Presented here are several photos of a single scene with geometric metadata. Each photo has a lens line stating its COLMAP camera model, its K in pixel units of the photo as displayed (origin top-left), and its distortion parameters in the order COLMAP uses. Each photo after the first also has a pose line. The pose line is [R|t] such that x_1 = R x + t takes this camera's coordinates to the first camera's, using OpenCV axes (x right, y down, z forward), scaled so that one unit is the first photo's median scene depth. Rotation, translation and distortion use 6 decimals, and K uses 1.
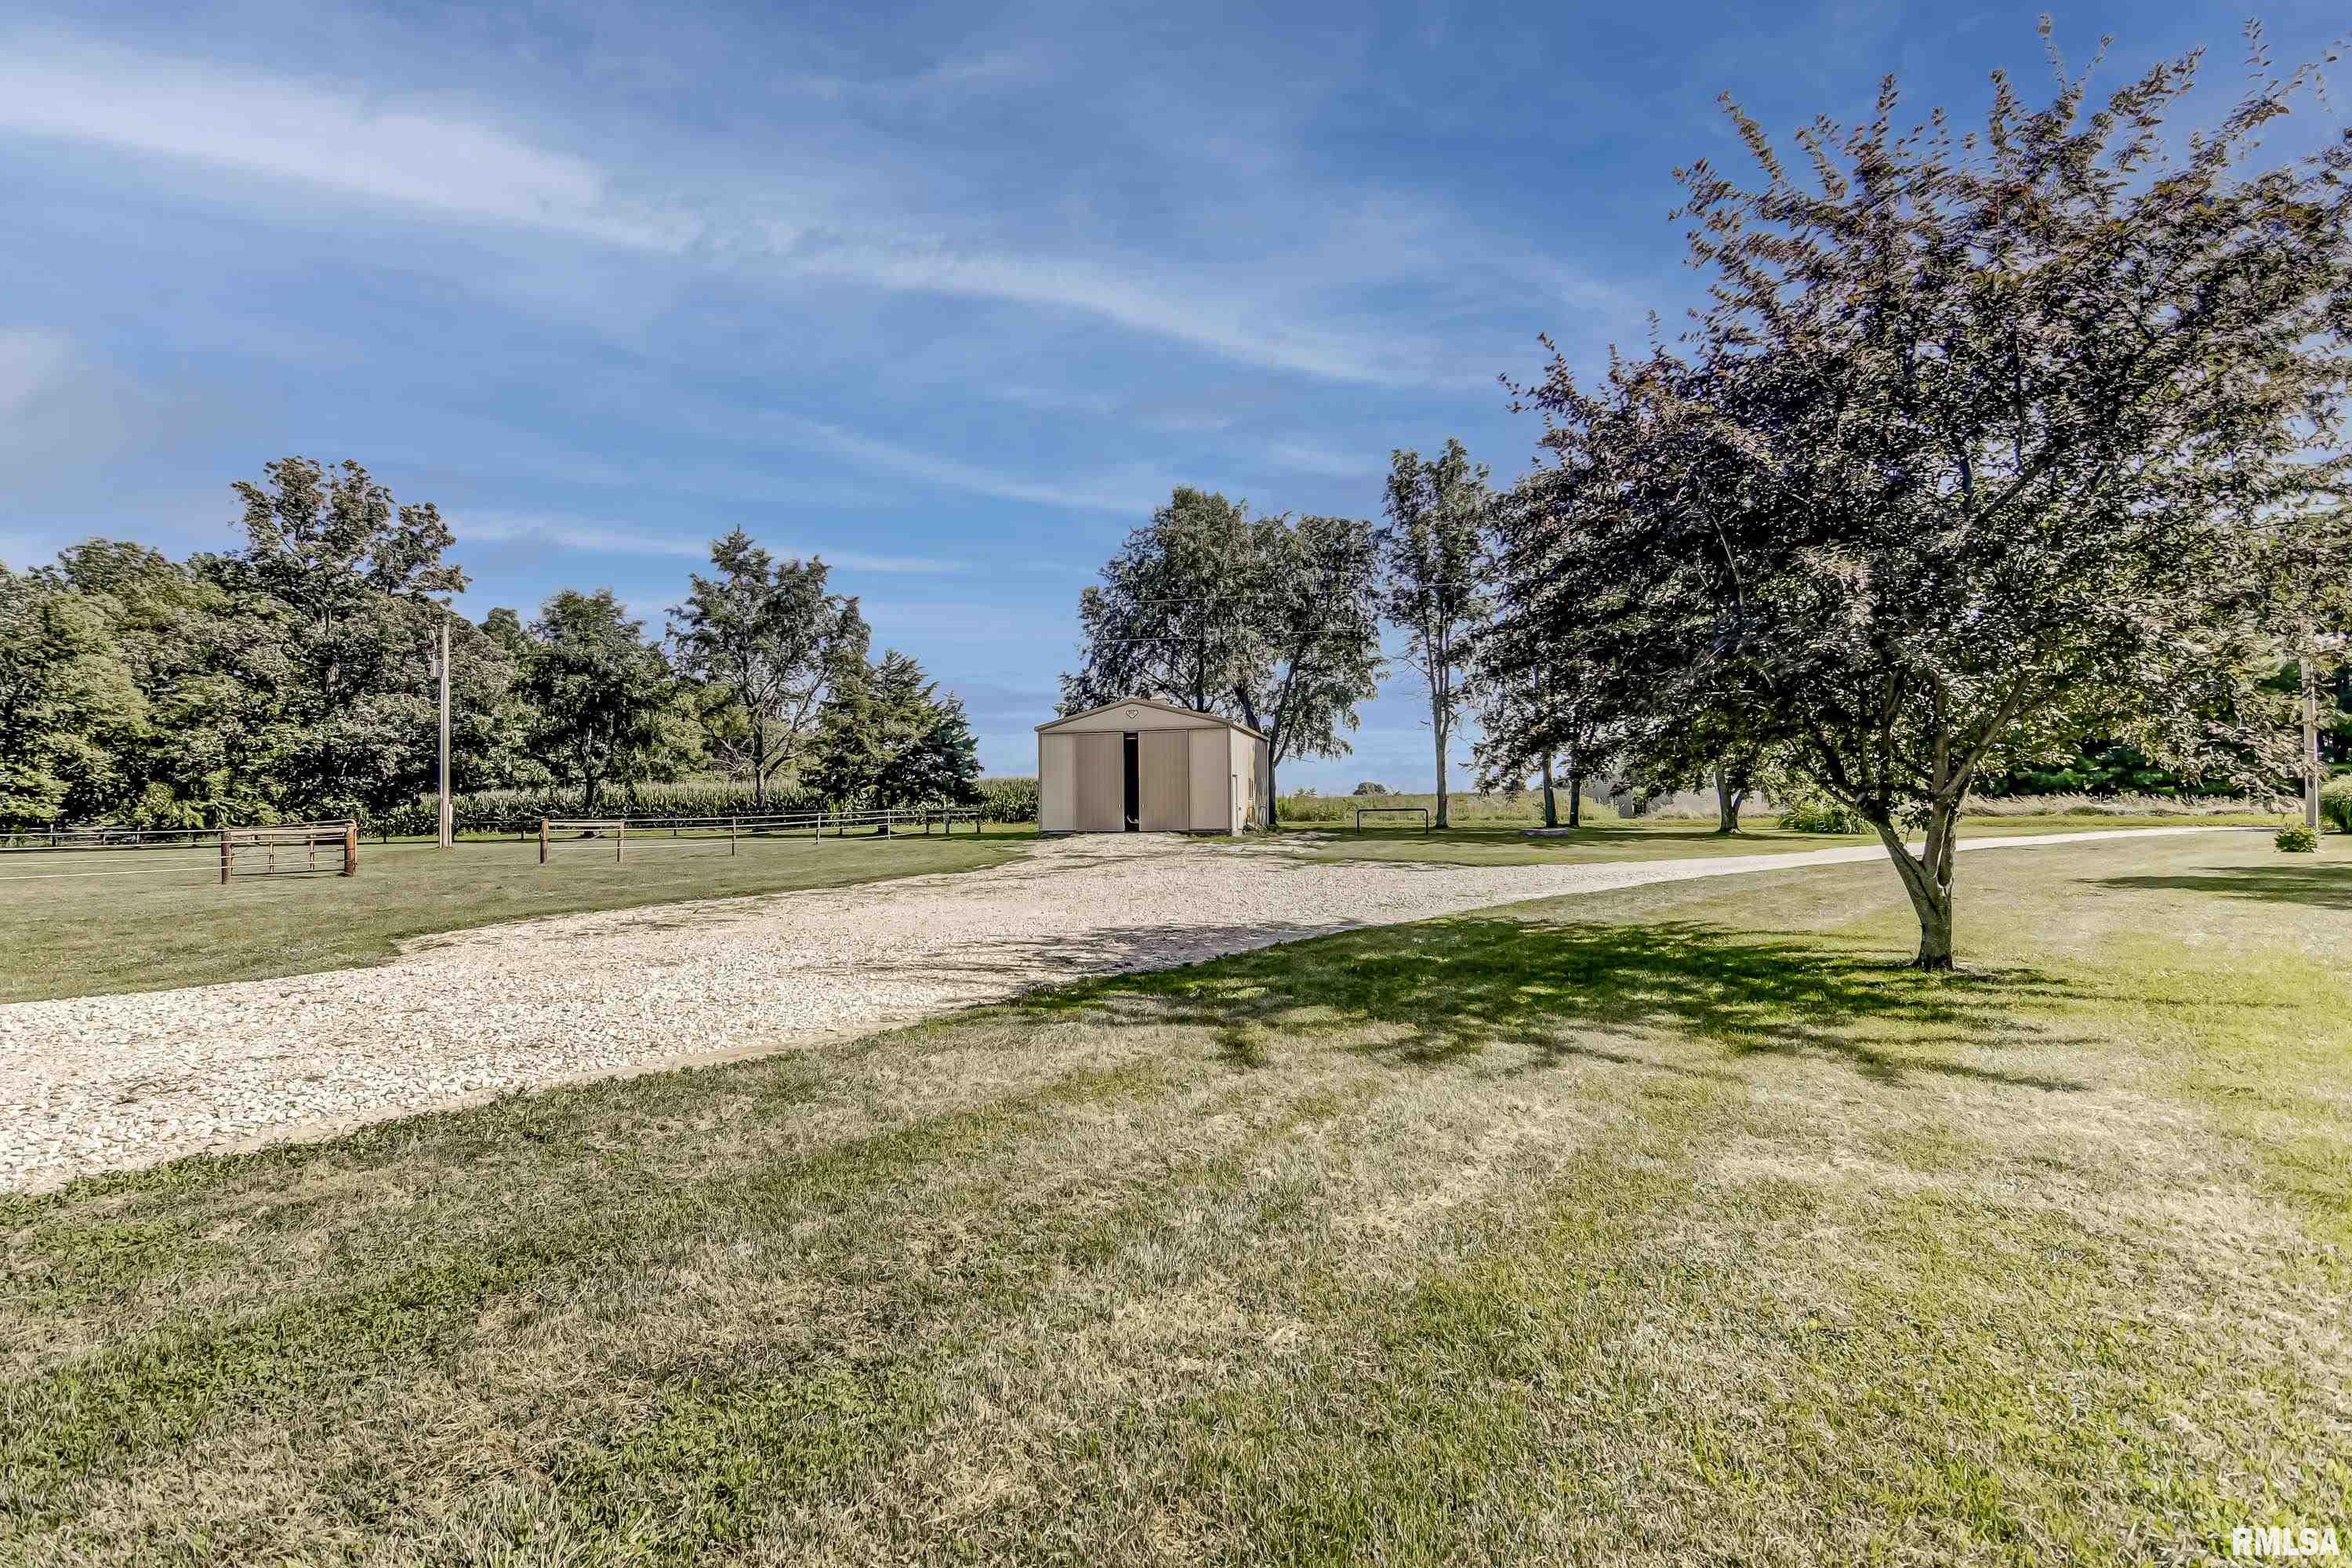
lens RADIAL K [[1129.2, 0, 1150.8], [0, 1129.2, 783.6], [0, 0, 1]] dist [0.005140, -0.006184]
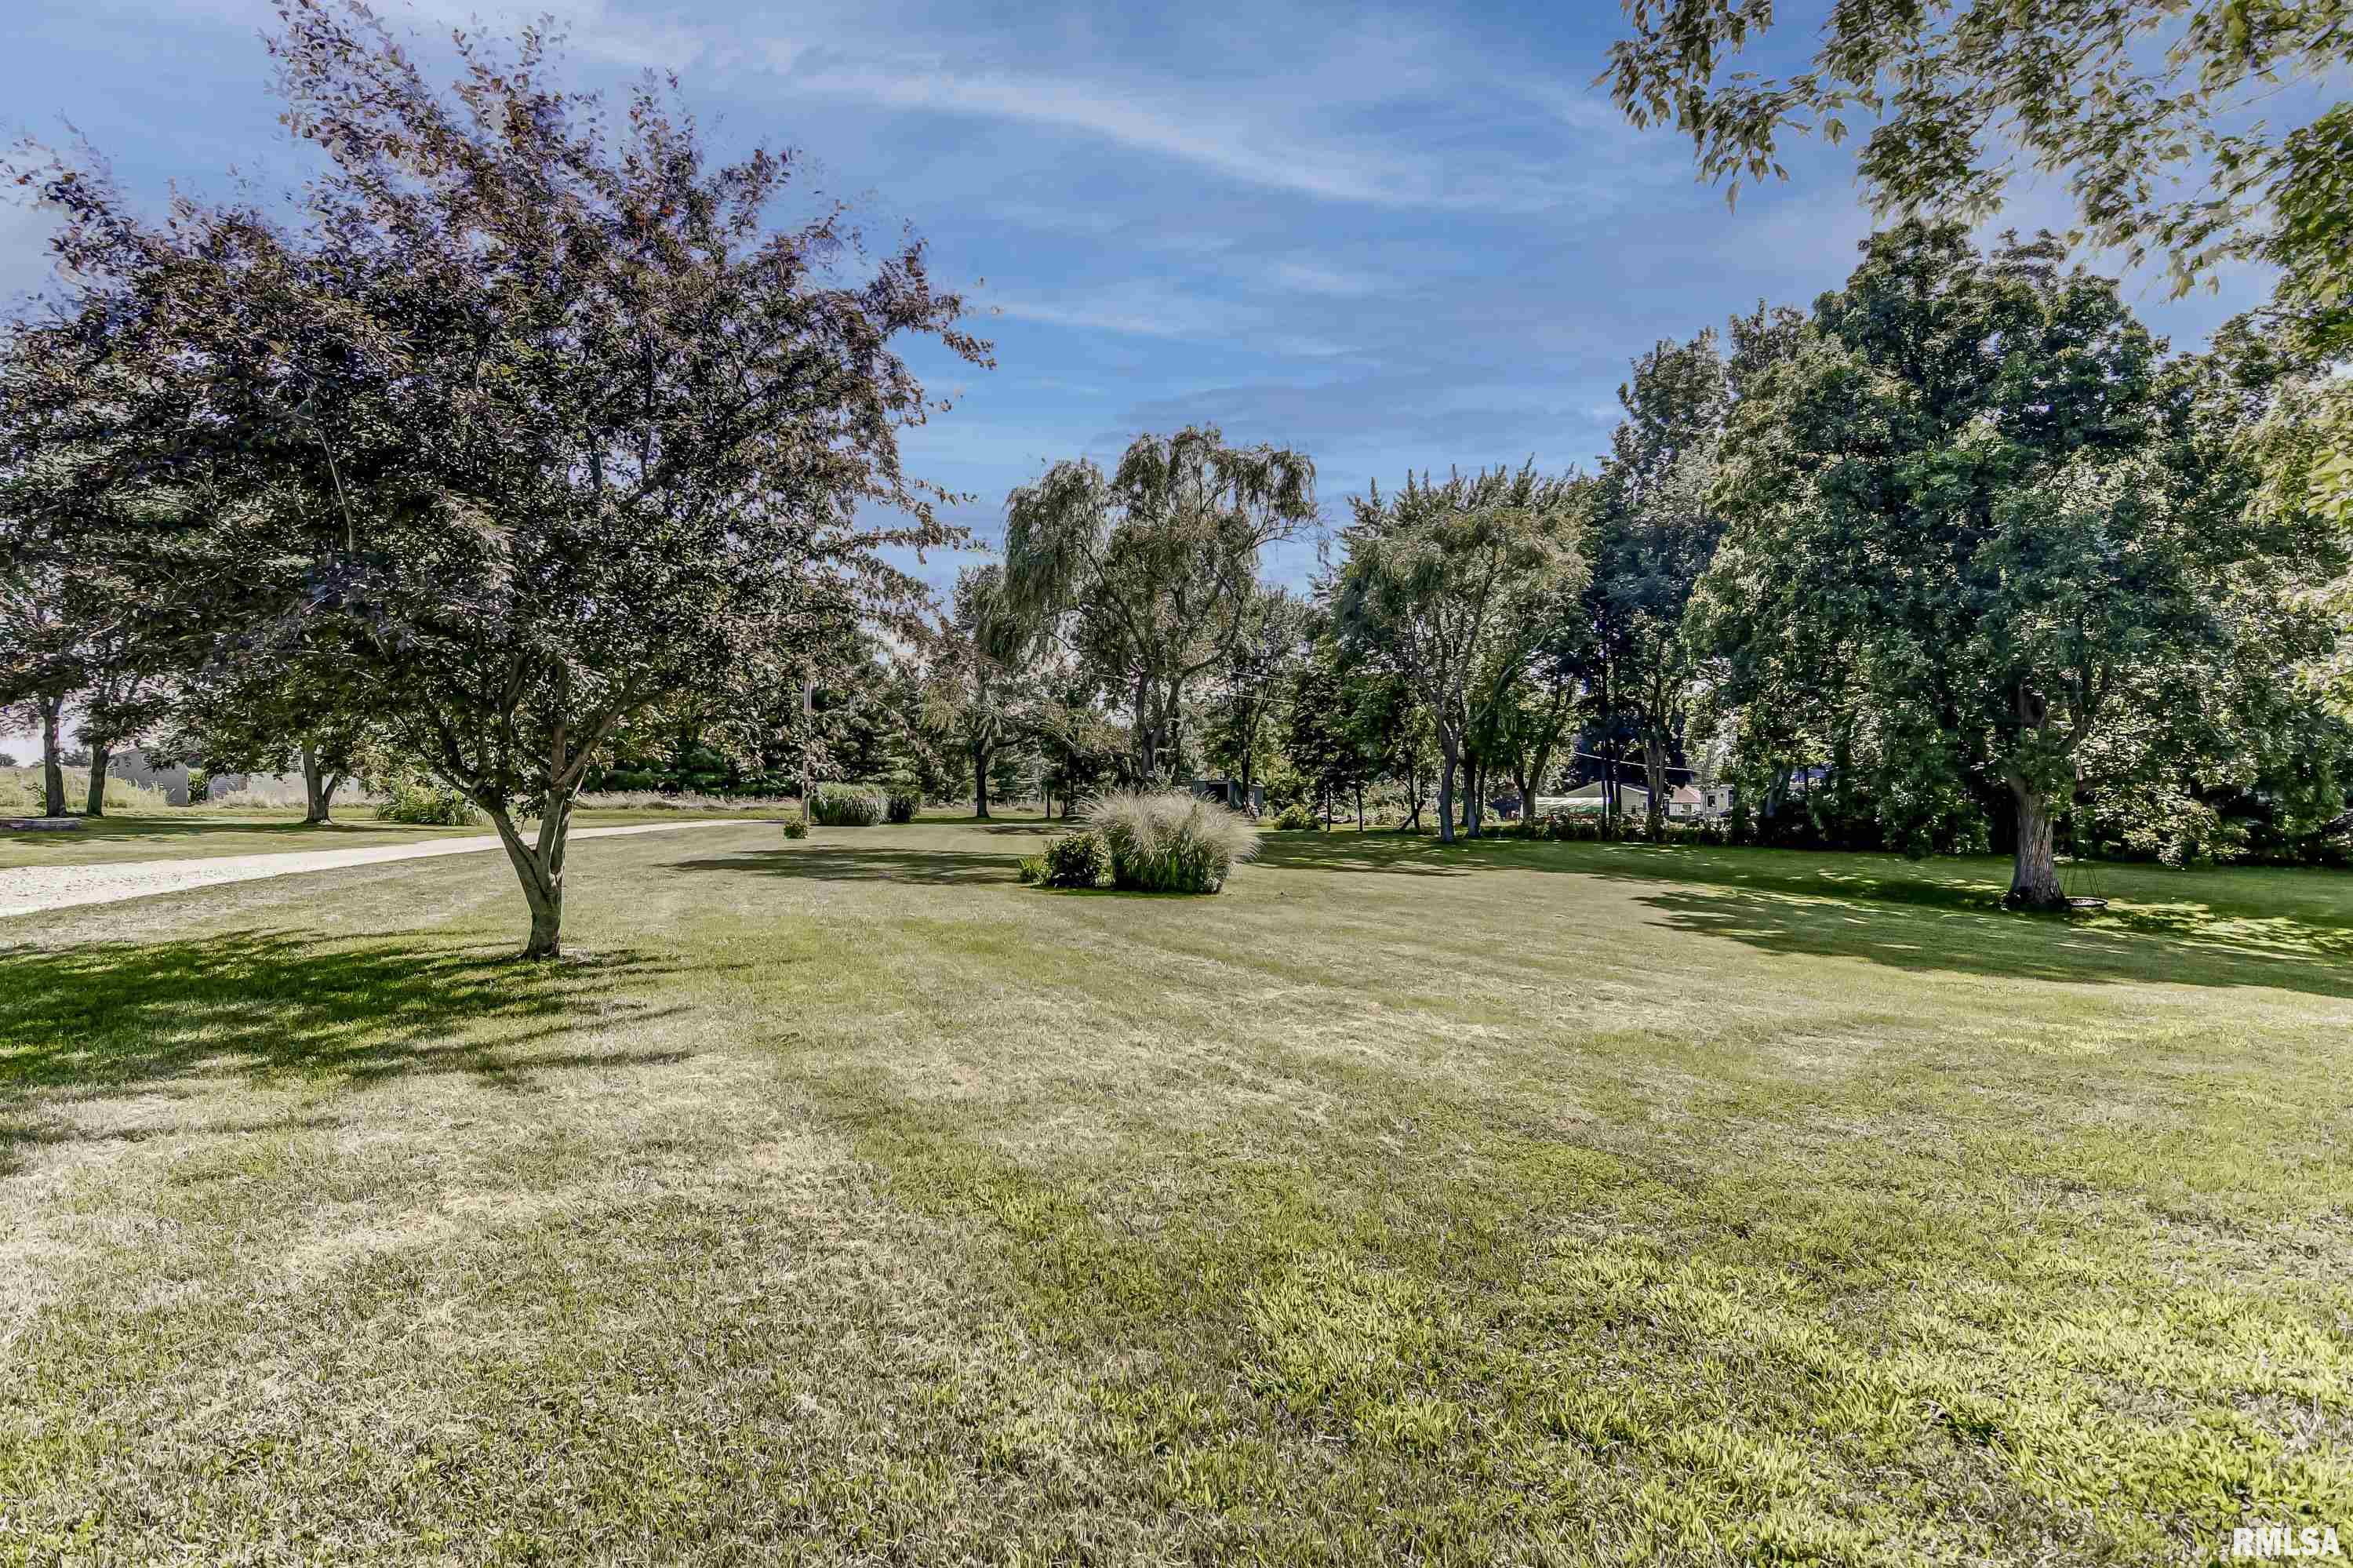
lens RADIAL K [[1129.7, 0, 1163.2], [0, 1129.7, 784.6], [0, 0, 1]] dist [0.005140, -0.006184]
pose [[0.440277, 0.031665, 0.897304, 0.043479], [-0.038693, 0.999119, -0.016273, 0.007730], [-0.897028, -0.027555, 0.441114, 0.090970]]
